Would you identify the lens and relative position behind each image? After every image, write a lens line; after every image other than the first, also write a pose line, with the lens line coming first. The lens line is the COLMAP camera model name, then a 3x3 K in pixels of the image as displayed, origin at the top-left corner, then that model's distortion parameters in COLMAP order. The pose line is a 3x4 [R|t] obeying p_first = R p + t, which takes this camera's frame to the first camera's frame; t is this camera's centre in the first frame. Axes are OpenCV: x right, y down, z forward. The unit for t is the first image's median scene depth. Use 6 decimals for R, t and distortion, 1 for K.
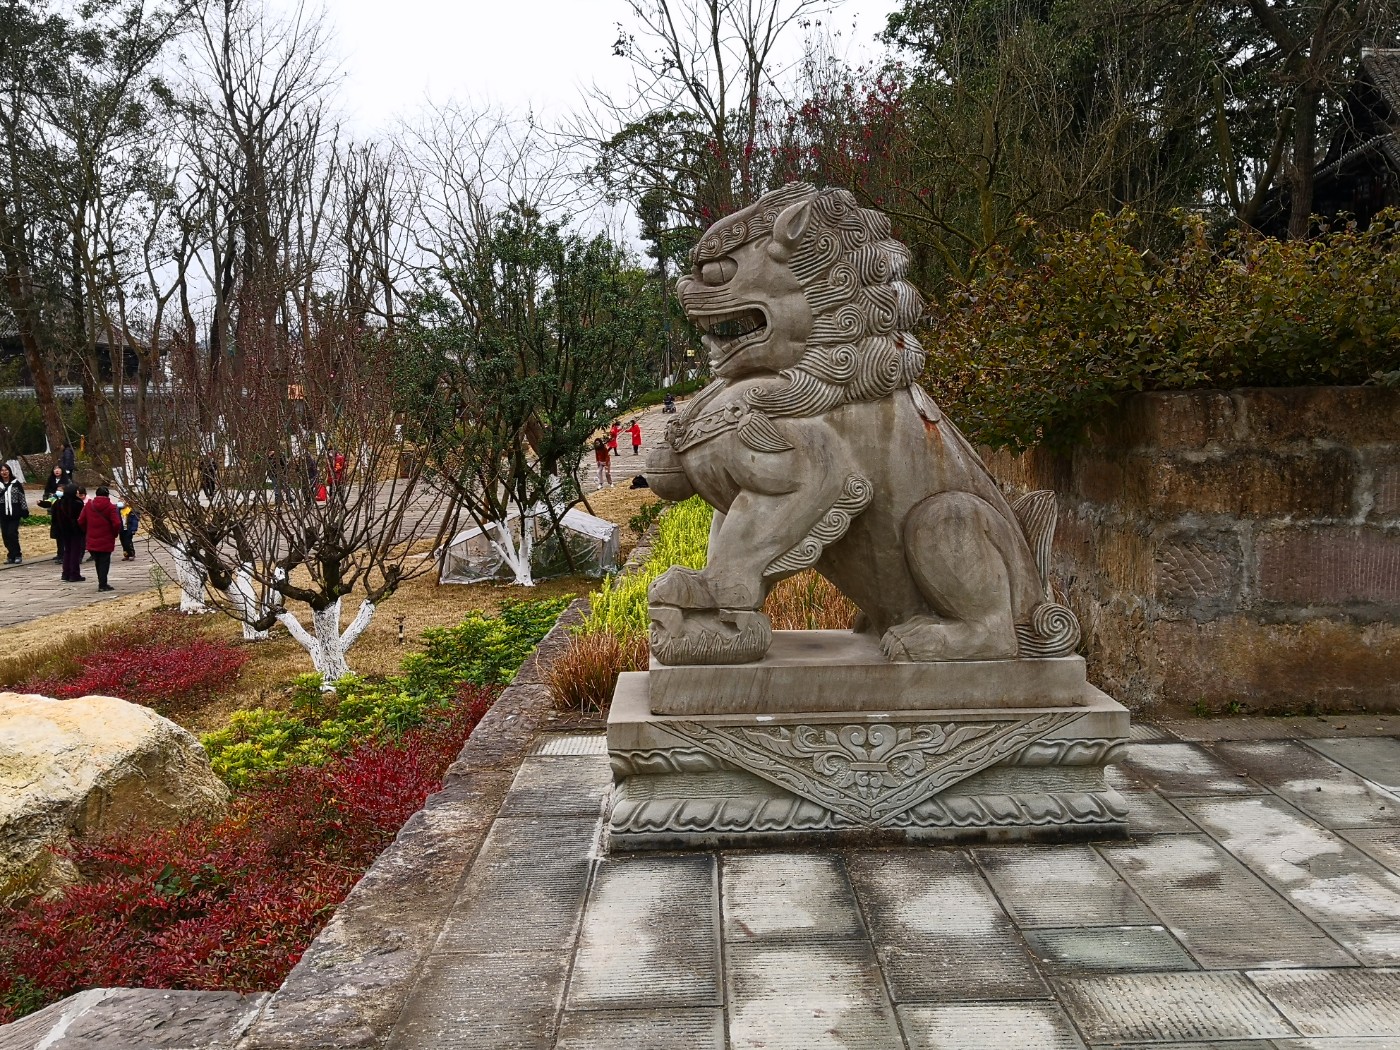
lens RADIAL K [[1494.2, 0, 696.0], [0, 1494.2, 516.0], [0, 0, 1]] dist [0.041985, 0.000000]
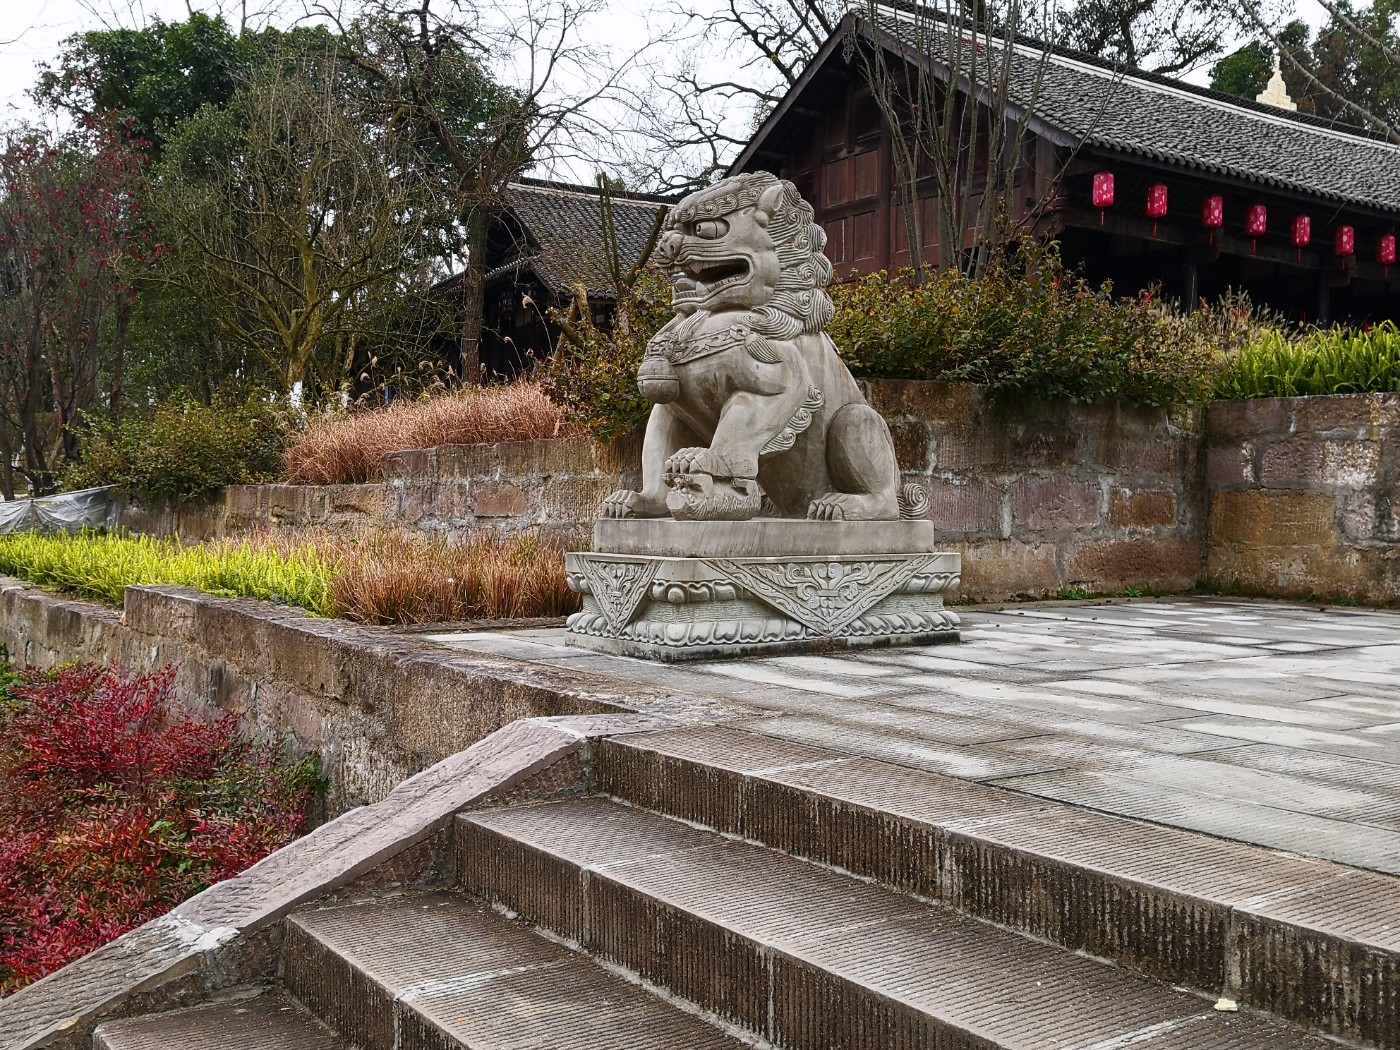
lens RADIAL K [[1494.2, 0, 698.4], [0, 1494.2, 535.2], [0, 0, 1]] dist [0.041985, 0.000000]
pose [[0.815888, 0.014819, 0.578019, -0.780307], [0.019468, 0.998401, -0.053076, 0.183453], [-0.577882, 0.054557, 0.814295, -0.063508]]
